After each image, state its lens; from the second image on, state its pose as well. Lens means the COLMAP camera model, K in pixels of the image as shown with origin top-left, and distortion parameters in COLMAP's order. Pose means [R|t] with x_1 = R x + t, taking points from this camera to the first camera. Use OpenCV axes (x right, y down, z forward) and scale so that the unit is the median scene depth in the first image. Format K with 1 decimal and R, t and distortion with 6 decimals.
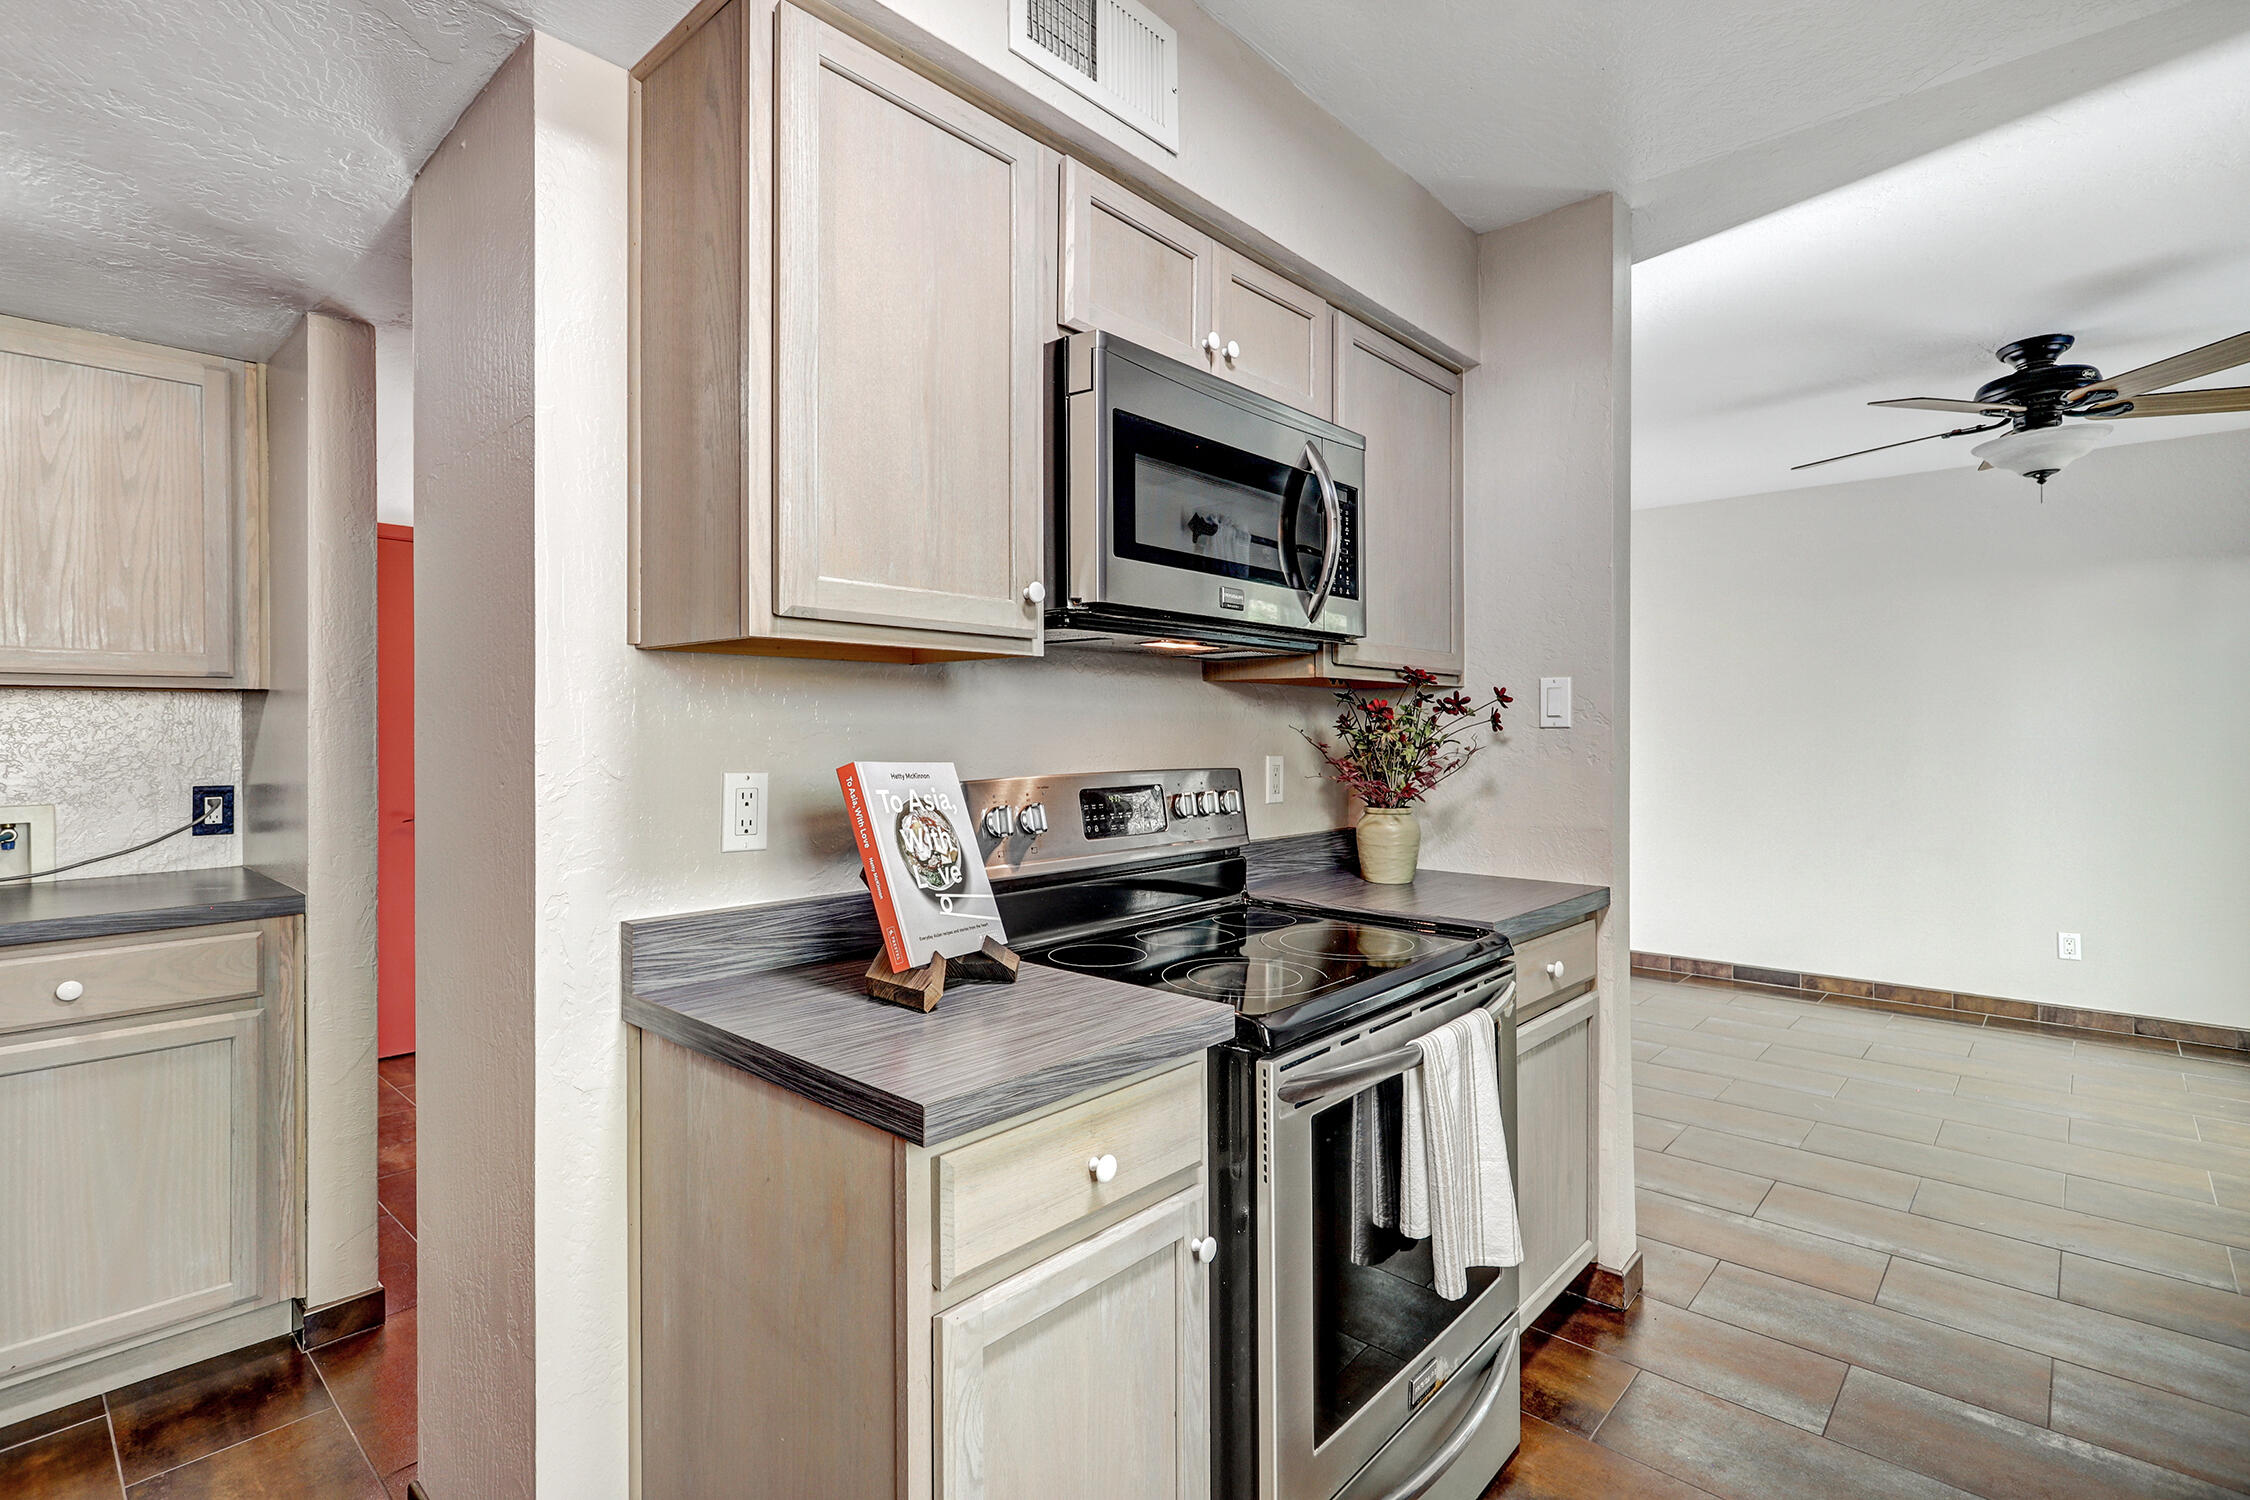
lens RADIAL K [[1067.3, 0, 1123.4], [0, 1067.3, 734.7], [0, 0, 1]] dist [-0.000003, -0.001568]
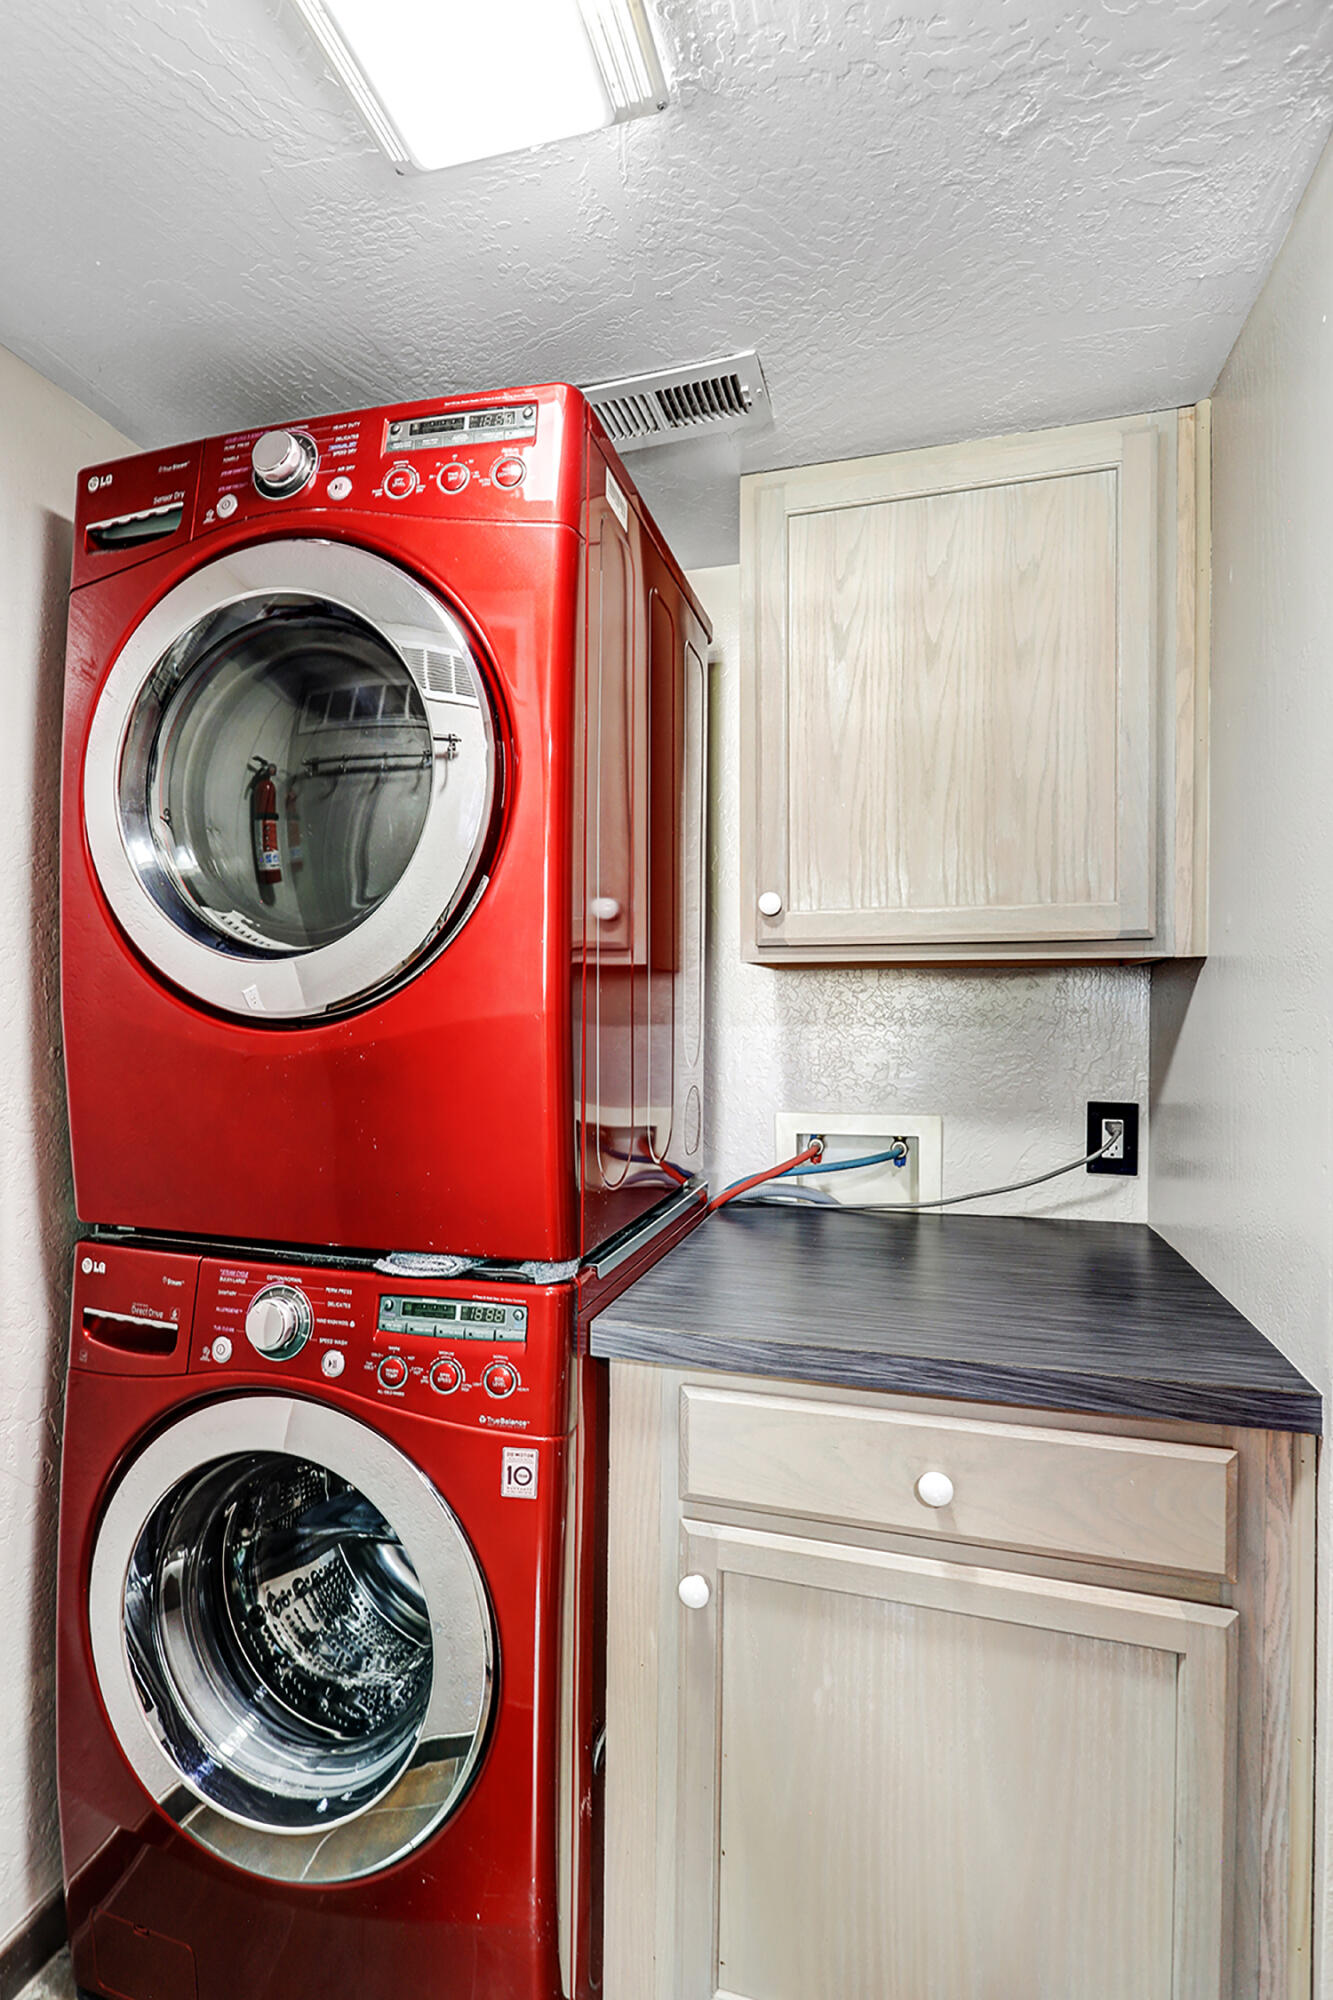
lens RADIAL K [[948.7, 0, 660.1], [0, 948.7, 1001.0], [0, 0, 1]] dist [-0.000003, -0.001568]
pose [[0.451957, 0.000339, -0.892040, -0.490529], [-0.013302, 0.999891, -0.006359, -0.011716], [0.891941, 0.014740, 0.451912, 0.516322]]
